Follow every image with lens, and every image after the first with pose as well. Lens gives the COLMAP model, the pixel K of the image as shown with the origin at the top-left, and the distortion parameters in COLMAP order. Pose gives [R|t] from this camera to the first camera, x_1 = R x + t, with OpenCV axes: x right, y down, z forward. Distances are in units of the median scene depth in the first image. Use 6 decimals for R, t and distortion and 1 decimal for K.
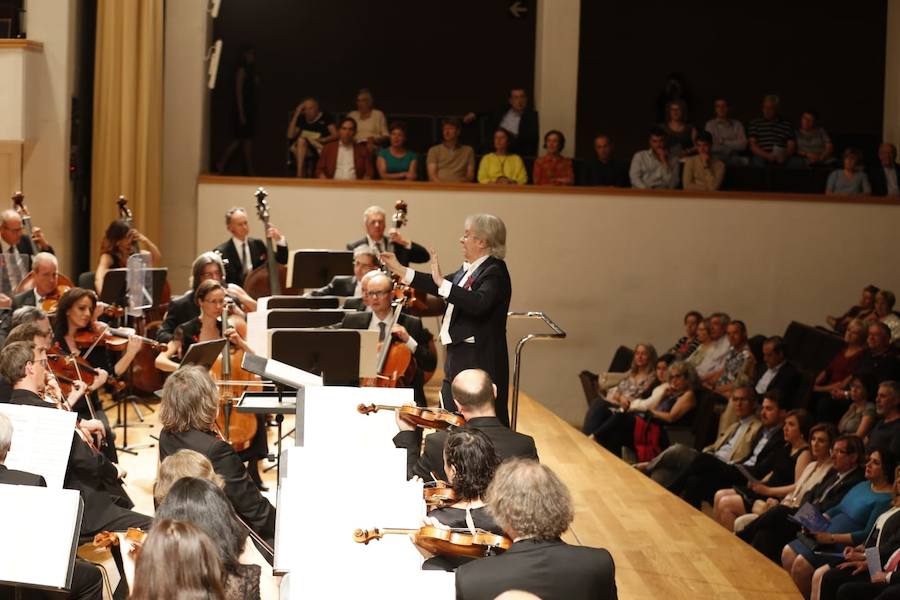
lens RADIAL K [[2023.4, 0, 461.2], [0, 2023.4, 298.4], [0, 0, 1]] dist [-0.204815, -0.328360]
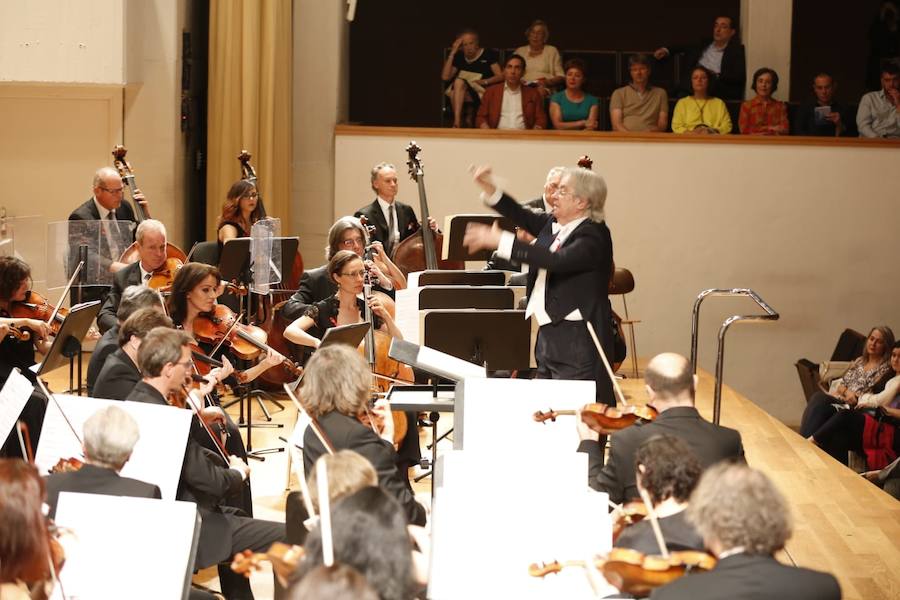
lens RADIAL K [[2459.3, 0, 472.5], [0, 2459.3, 256.4], [0, 0, 1]] dist [-0.050571, -0.070631]
pose [[0.997284, -0.003764, -0.073556, 0.000724], [0.003333, 0.999977, -0.005976, -0.000575], [0.073577, 0.005715, 0.997273, -0.010945]]
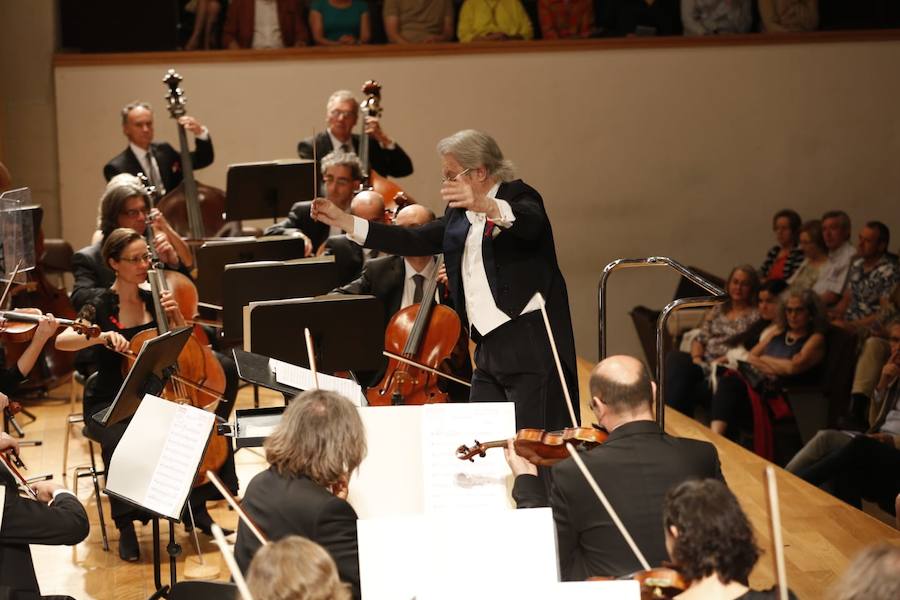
lens RADIAL K [[2367.1, 0, 298.0], [0, 2367.1, 300.4], [0, 0, 1]] dist [0.008849, 0.418727]
pose [[0.997311, -0.063585, 0.036433, -0.084632], [0.061306, 0.996279, 0.060574, -0.022883], [-0.040149, -0.058177, 0.997499, 0.211813]]
